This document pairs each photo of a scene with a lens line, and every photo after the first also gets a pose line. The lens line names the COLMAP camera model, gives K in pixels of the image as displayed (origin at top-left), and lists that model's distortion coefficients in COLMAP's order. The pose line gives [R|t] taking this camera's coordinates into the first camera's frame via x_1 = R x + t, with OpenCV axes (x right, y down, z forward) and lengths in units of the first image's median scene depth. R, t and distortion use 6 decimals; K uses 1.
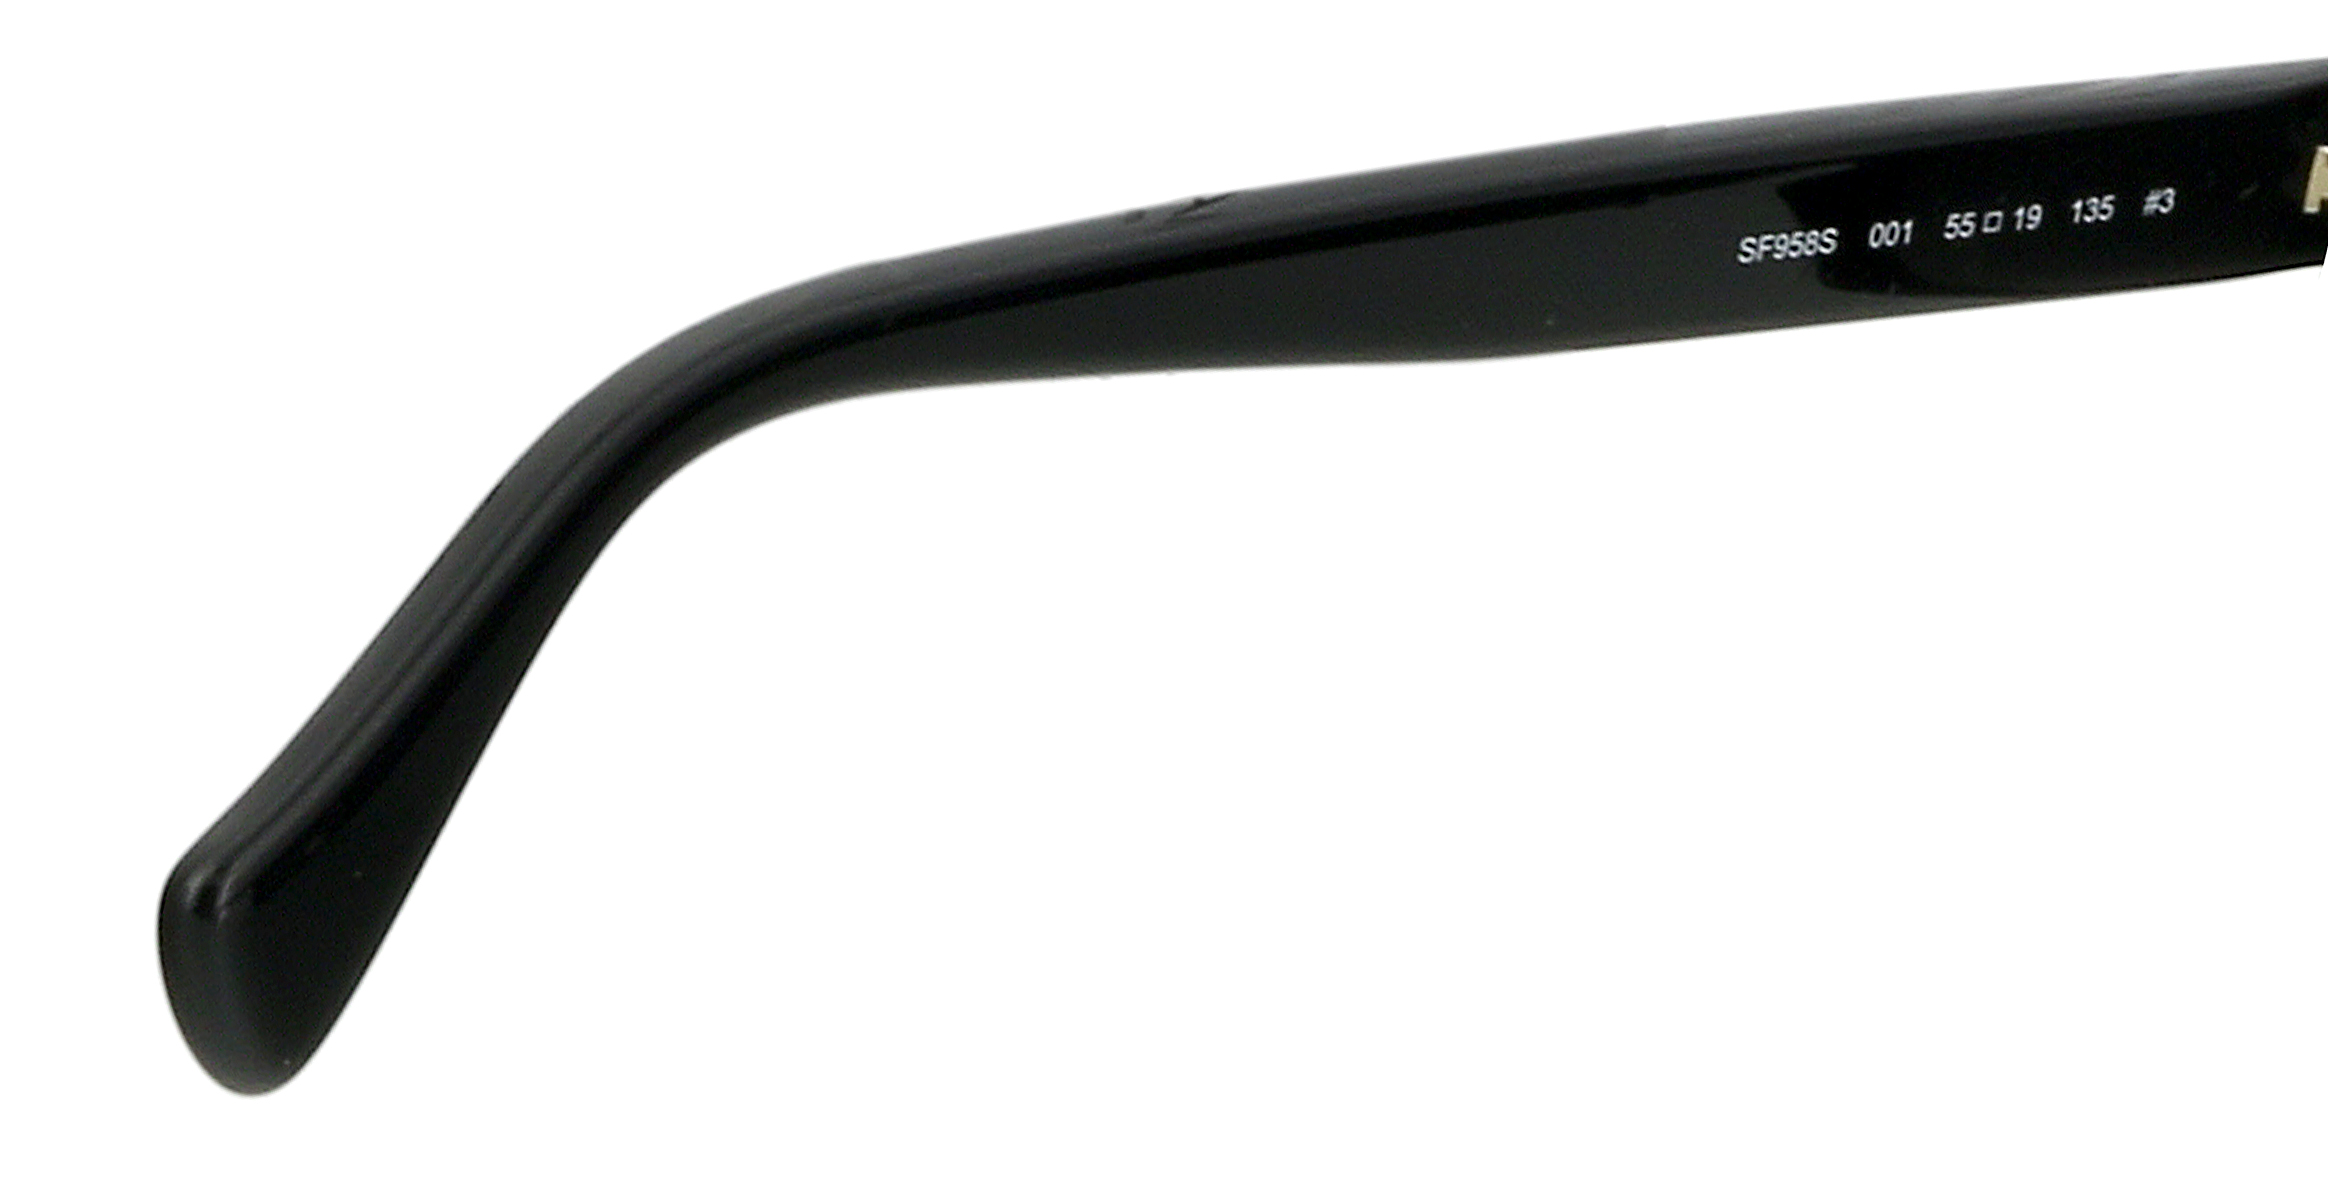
lens RADIAL K [[4188.6, 0, 1162.2], [0, 4188.6, 596.1], [0, 0, 1]] dist [0.037796, 0.000000]
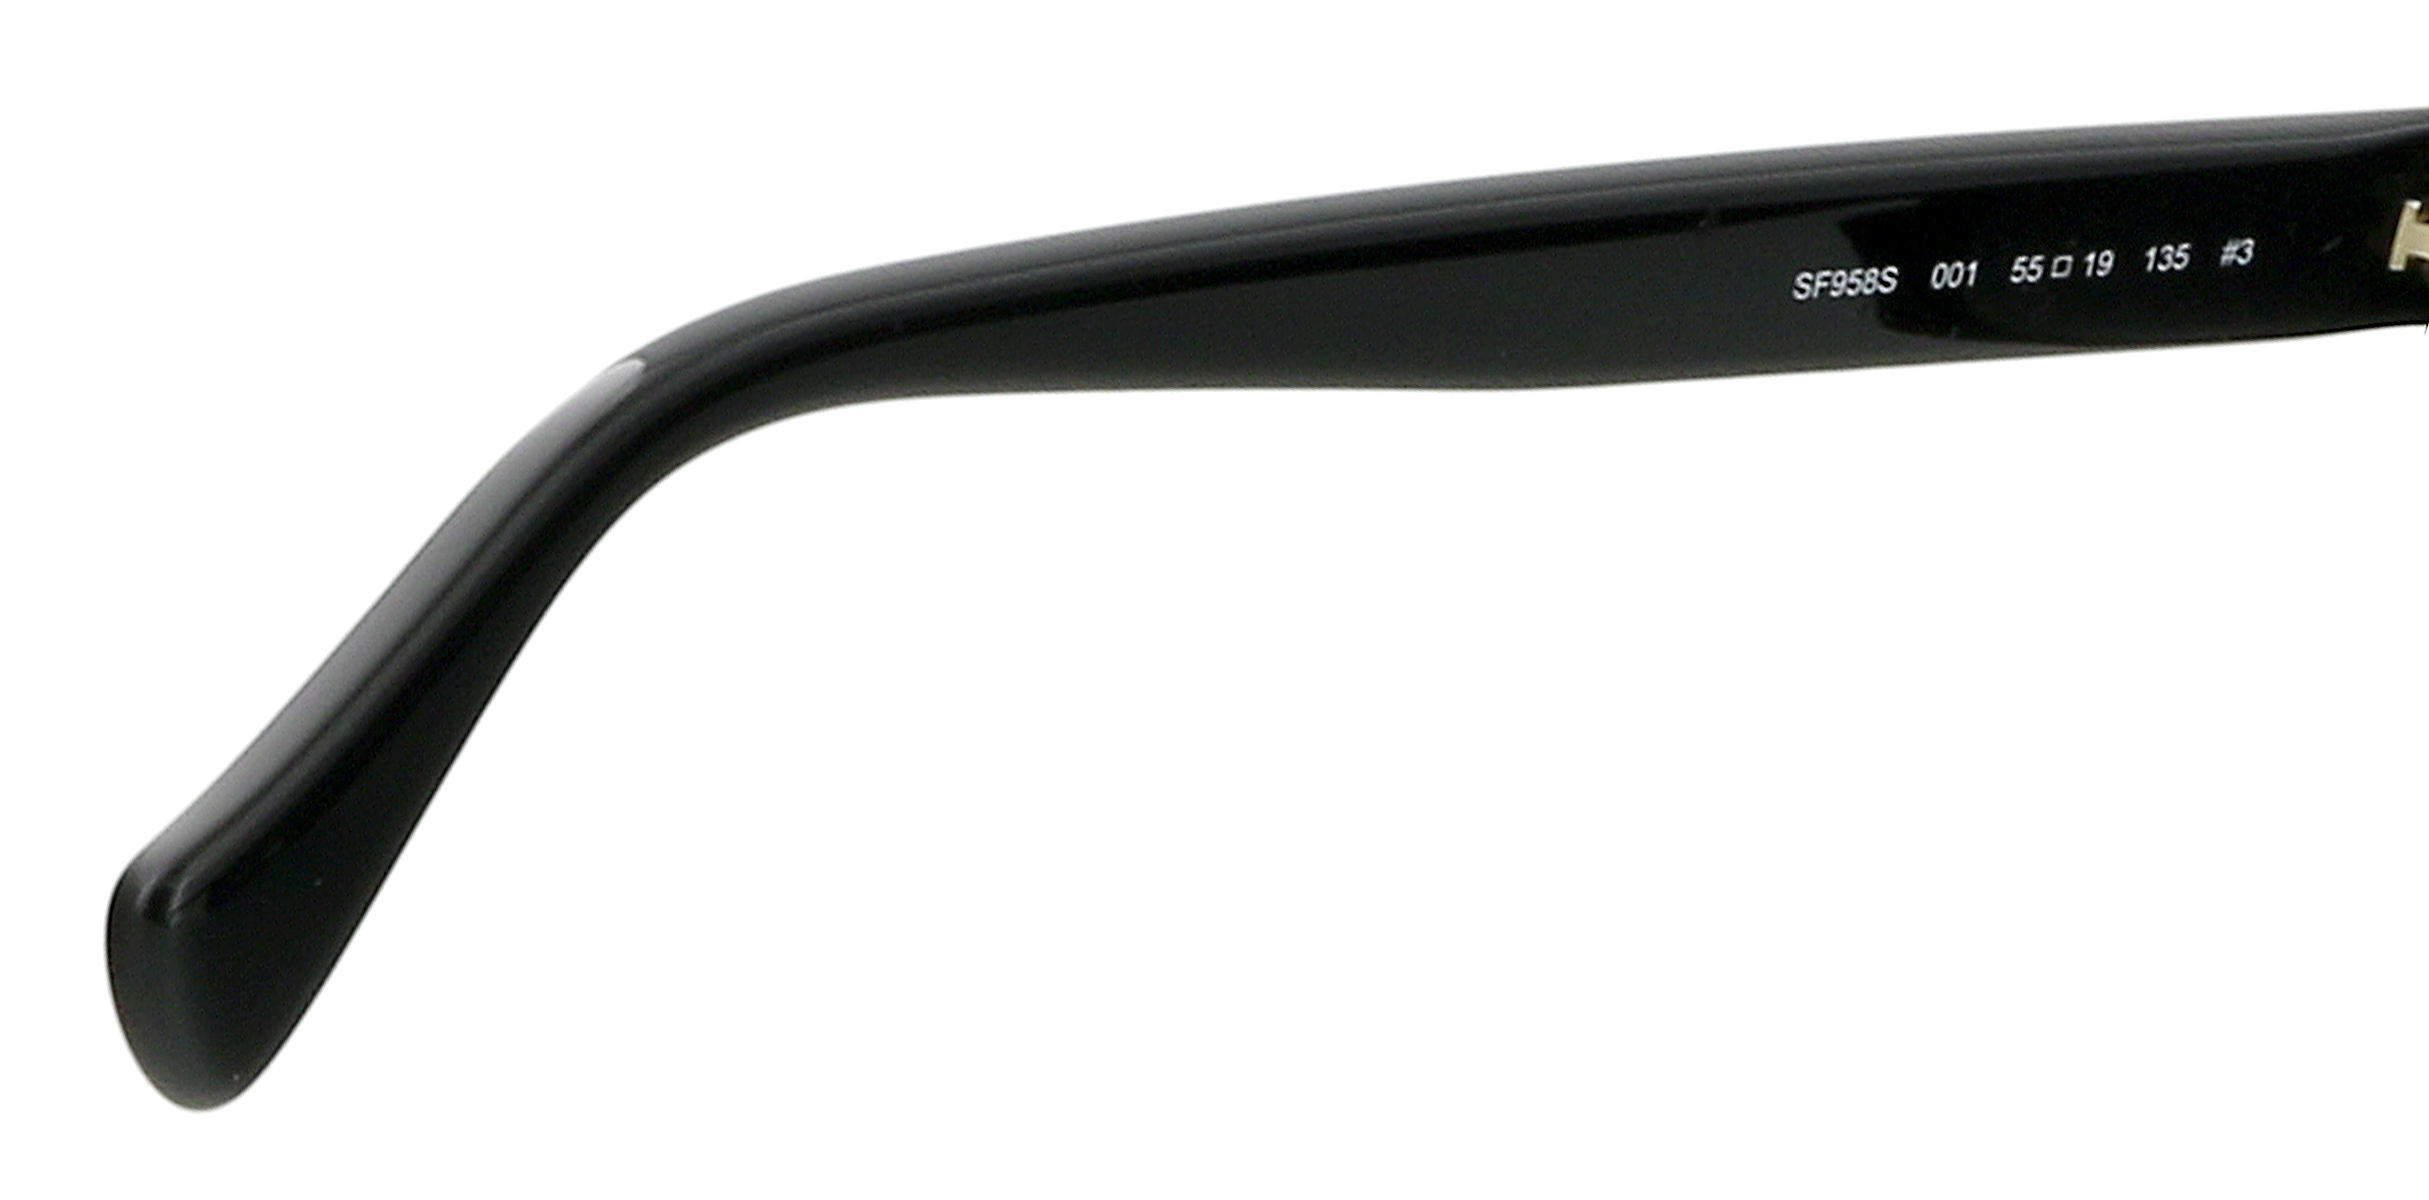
lens RADIAL K [[3165.6, 0, 1216.4], [0, 3165.6, 608.2], [0, 0, 1]] dist [-0.012425, 0.000000]
pose [[0.997698, 0.033665, 0.058862, -0.033860], [-0.034392, 0.999344, 0.011373, -0.012889], [-0.058441, -0.013371, 0.998201, 0.289856]]
